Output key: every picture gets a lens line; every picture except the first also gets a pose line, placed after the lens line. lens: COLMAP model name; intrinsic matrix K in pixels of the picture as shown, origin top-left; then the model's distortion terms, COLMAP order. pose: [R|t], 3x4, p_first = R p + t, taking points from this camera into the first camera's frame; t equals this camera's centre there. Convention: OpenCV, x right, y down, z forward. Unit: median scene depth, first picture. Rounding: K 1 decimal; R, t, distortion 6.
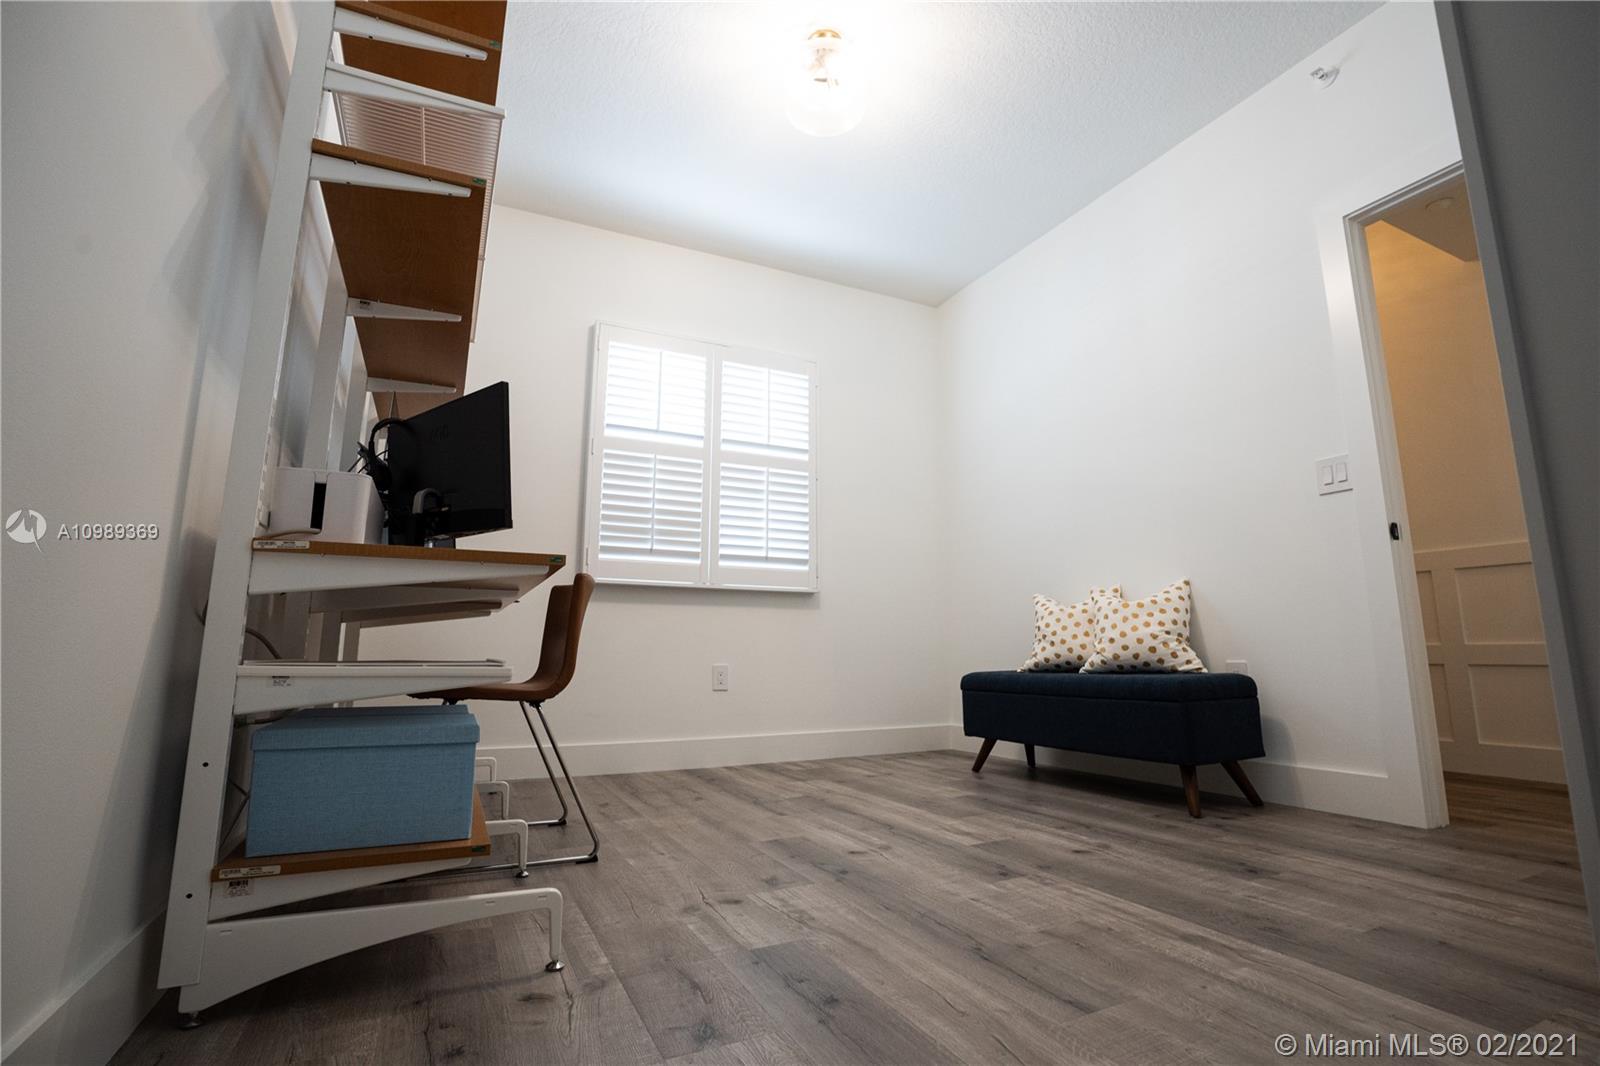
lens RADIAL K [[736.6, 0, 801.9], [0, 736.6, 530.8], [0, 0, 1]] dist [-0.073202, 0.028315]
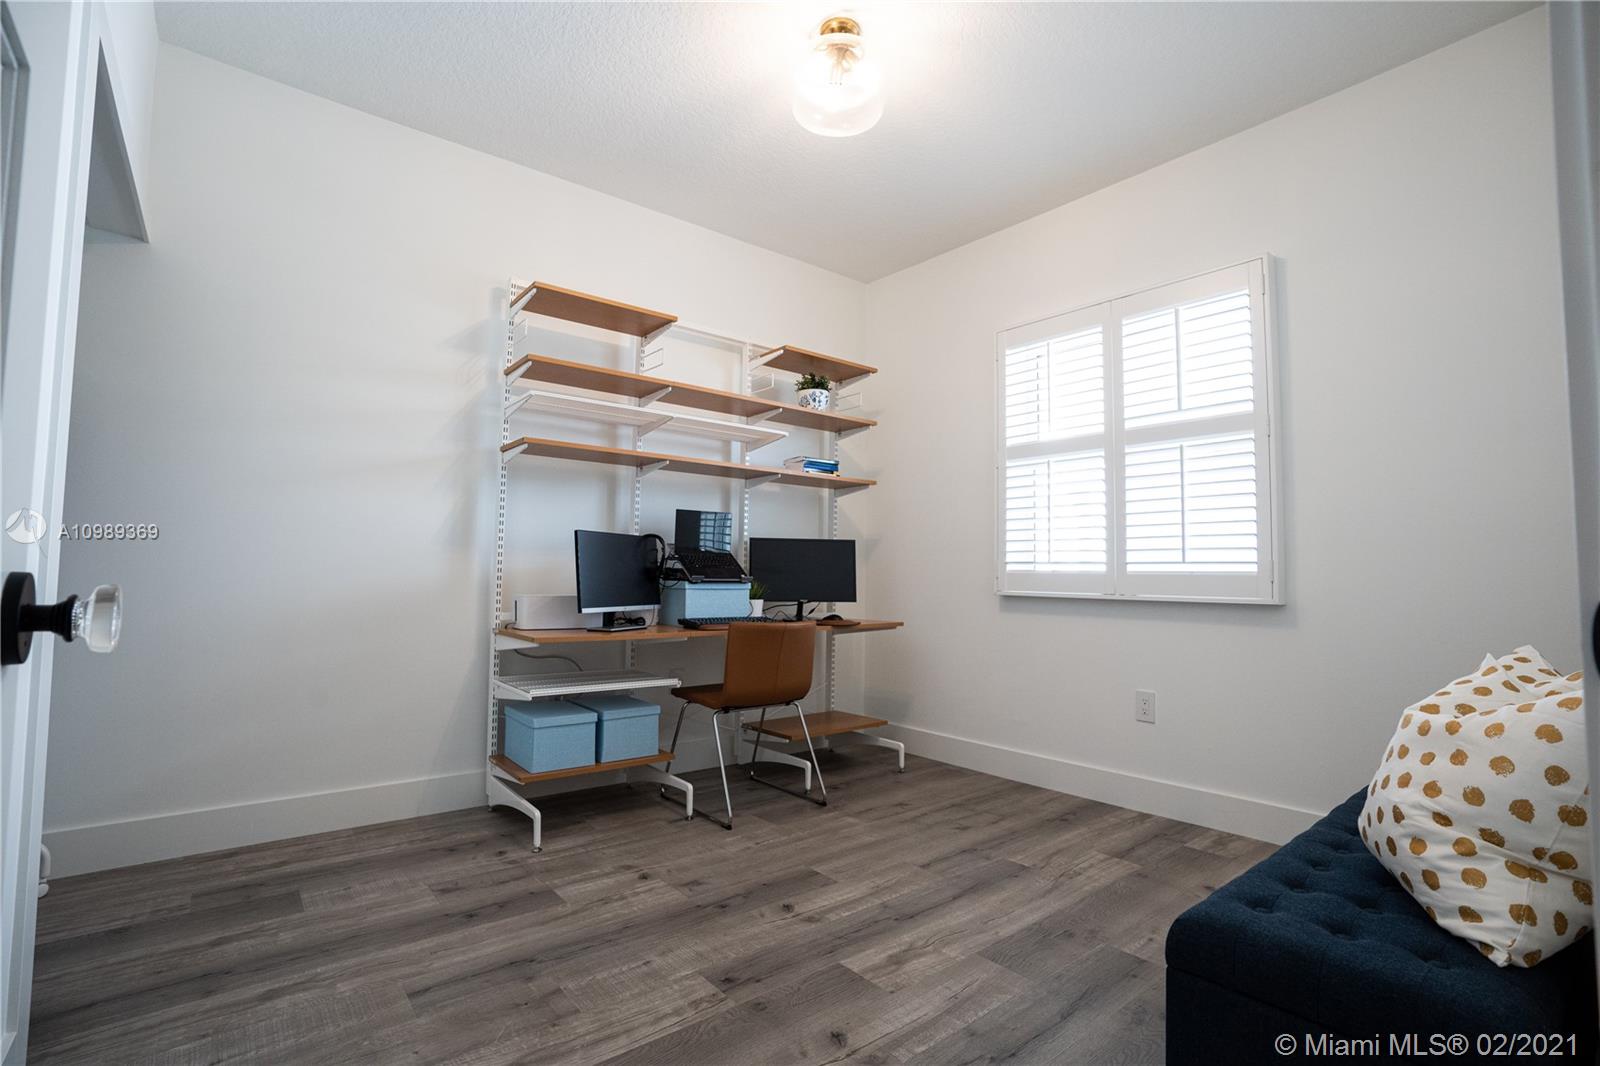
lens RADIAL K [[736.6, 0, 801.9], [0, 736.6, 530.8], [0, 0, 1]] dist [-0.073202, 0.028315]
pose [[0.226925, -0.051113, -0.972570, 1.500705], [0.147201, 0.988950, -0.017628, -0.098744], [0.962724, -0.139163, 0.231941, 1.140814]]
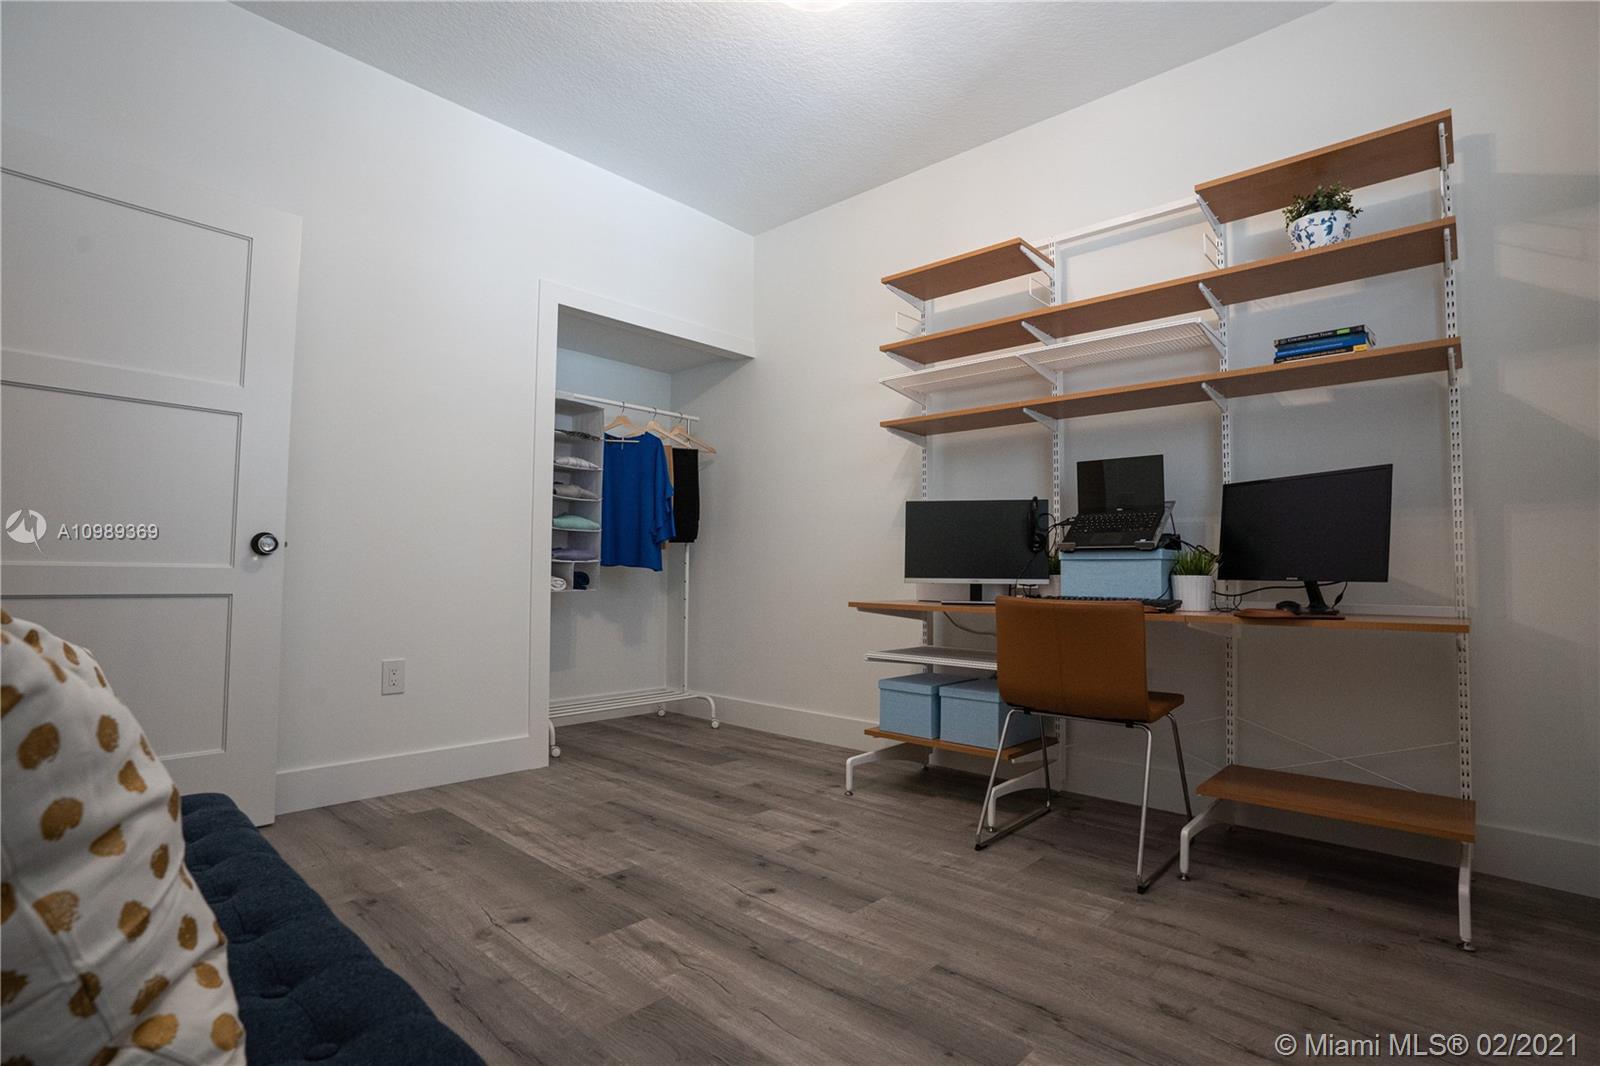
lens RADIAL K [[775.5, 0, 800.0], [0, 775.5, 533.0], [0, 0, 1]] dist [-0.047828, 0.000799]
pose [[-0.931900, -0.025578, -0.361812, 0.550791], [0.052398, 0.977553, -0.204068, 0.256060], [0.358911, -0.209130, -0.909642, 2.711880]]
